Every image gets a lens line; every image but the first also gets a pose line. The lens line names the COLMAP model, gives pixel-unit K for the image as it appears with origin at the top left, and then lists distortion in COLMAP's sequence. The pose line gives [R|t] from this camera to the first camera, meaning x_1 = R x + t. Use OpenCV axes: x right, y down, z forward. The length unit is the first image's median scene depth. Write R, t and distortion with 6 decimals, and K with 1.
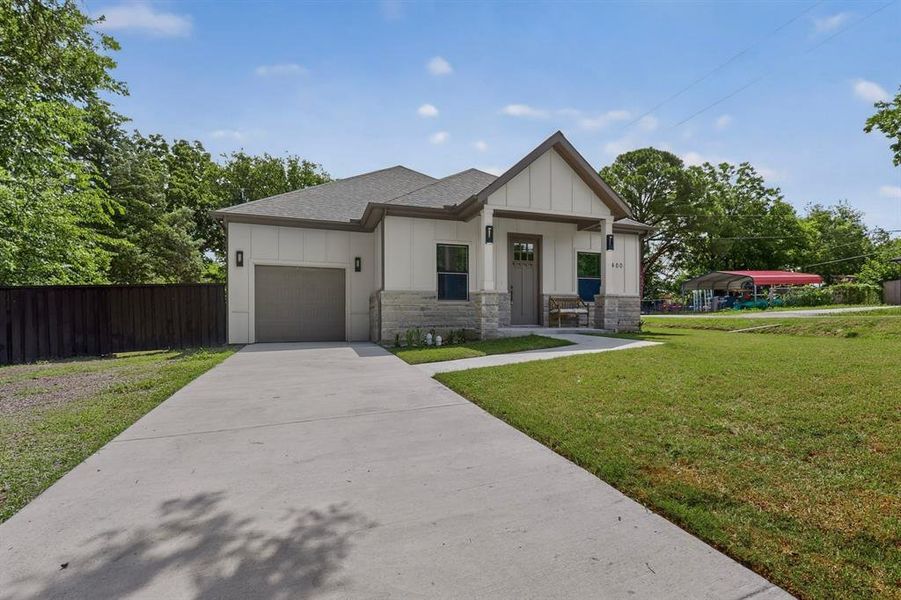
lens RADIAL K [[407.3, 0, 450.5], [0, 407.3, 300.0], [0, 0, 1]] dist [0.002881, 0.000135]
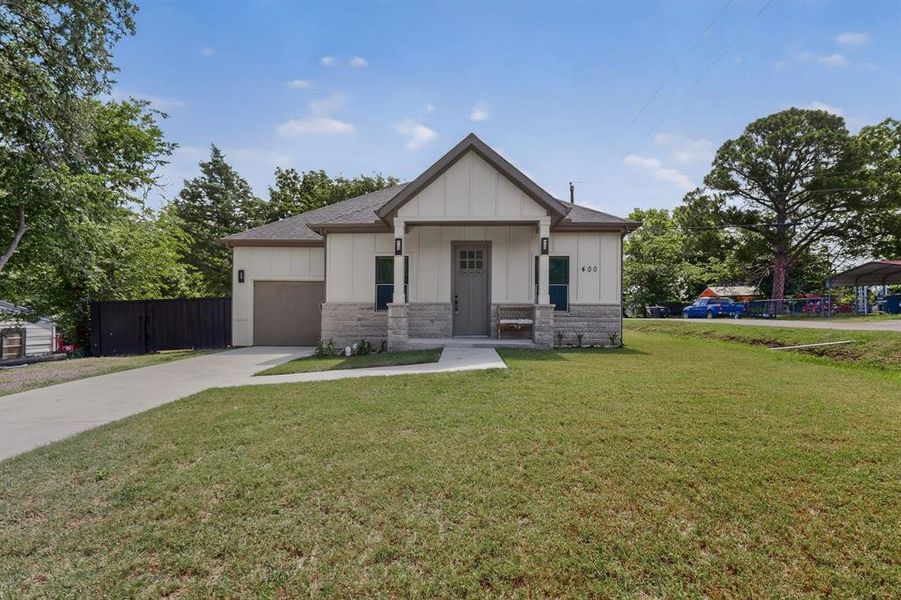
lens RADIAL K [[406.5, 0, 446.7], [0, 406.5, 300.7], [0, 0, 1]] dist [-0.019497, -0.000147]
pose [[0.933917, -0.008513, -0.357388, 0.486675], [0.010749, 0.999933, 0.004270, -0.027358], [0.357327, -0.007830, 0.933946, 0.089269]]
